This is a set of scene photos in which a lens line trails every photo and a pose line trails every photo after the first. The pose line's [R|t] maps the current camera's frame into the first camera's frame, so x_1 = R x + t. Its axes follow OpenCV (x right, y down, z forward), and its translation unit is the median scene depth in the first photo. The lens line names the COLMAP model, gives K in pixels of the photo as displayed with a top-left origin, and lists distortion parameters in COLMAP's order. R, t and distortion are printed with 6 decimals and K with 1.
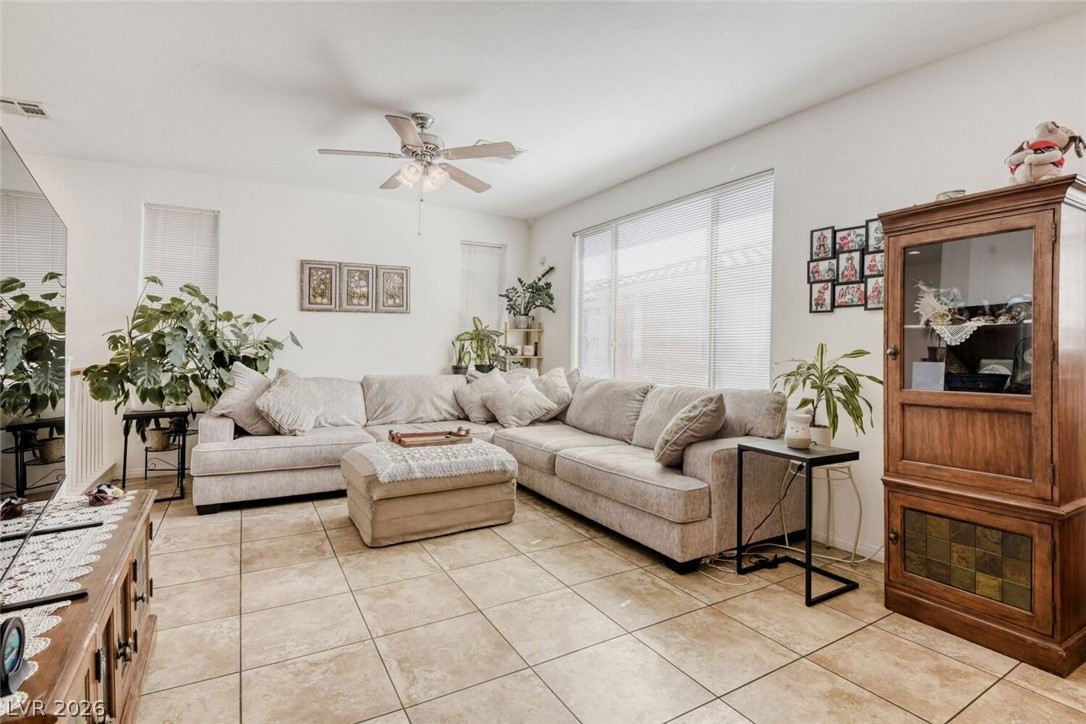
lens RADIAL K [[508.8, 0, 546.1], [0, 508.8, 329.6], [0, 0, 1]] dist [-0.011637, -0.013232]
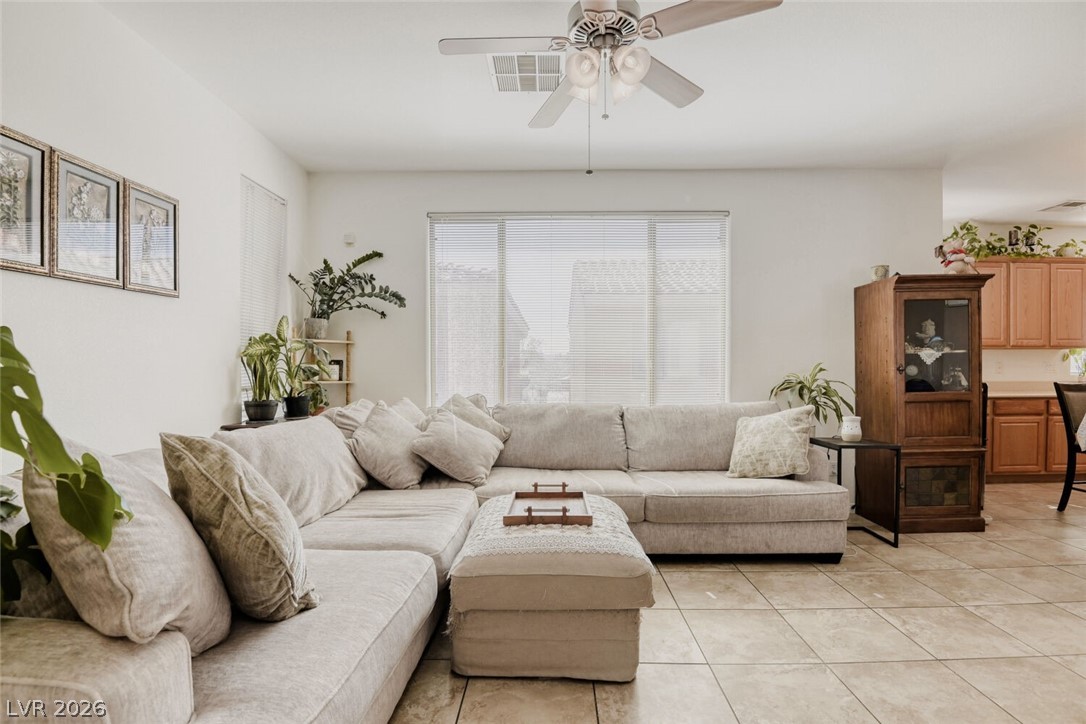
lens RADIAL K [[508.8, 0, 546.3], [0, 508.8, 381.4], [0, 0, 1]] dist [-0.011637, -0.013232]
pose [[0.523228, -0.034090, 0.851510, -0.795778], [-0.024642, 0.998177, 0.055103, 0.015420], [-0.851836, -0.049814, 0.521434, 0.744408]]
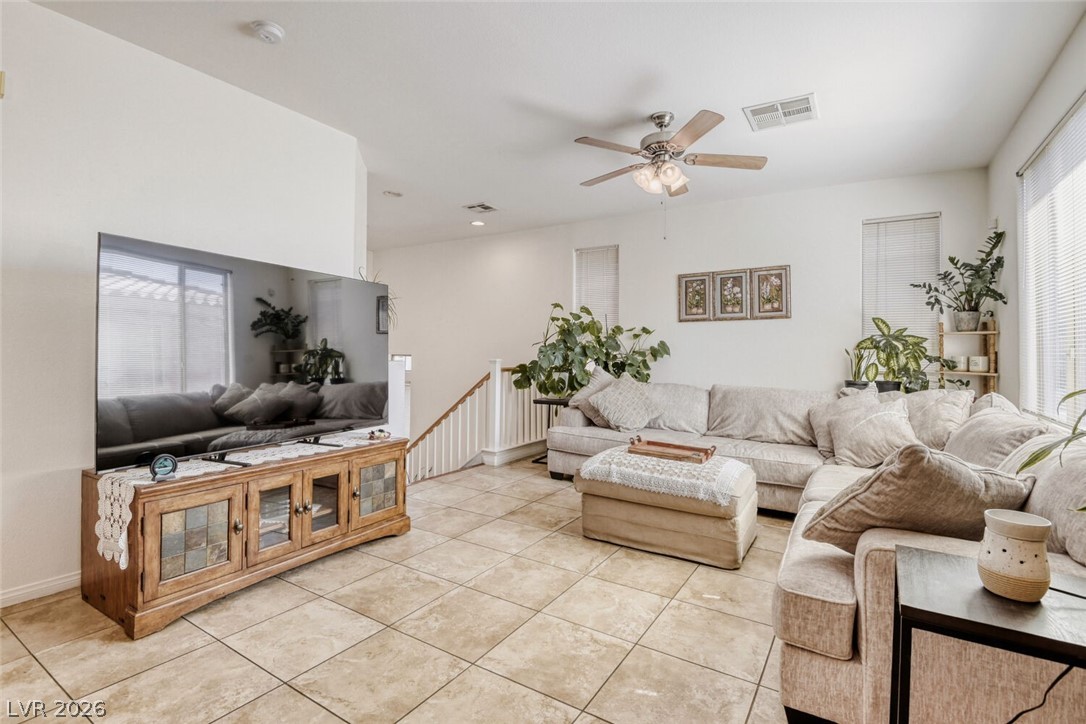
lens RADIAL K [[508.8, 0, 541.4], [0, 508.8, 345.3], [0, 0, 1]] dist [-0.011637, -0.013232]
pose [[0.466040, -0.010405, -0.884702, 0.497502], [0.016957, 0.999852, -0.002827, 0.016250], [0.884601, -0.013684, 0.466148, 0.346764]]
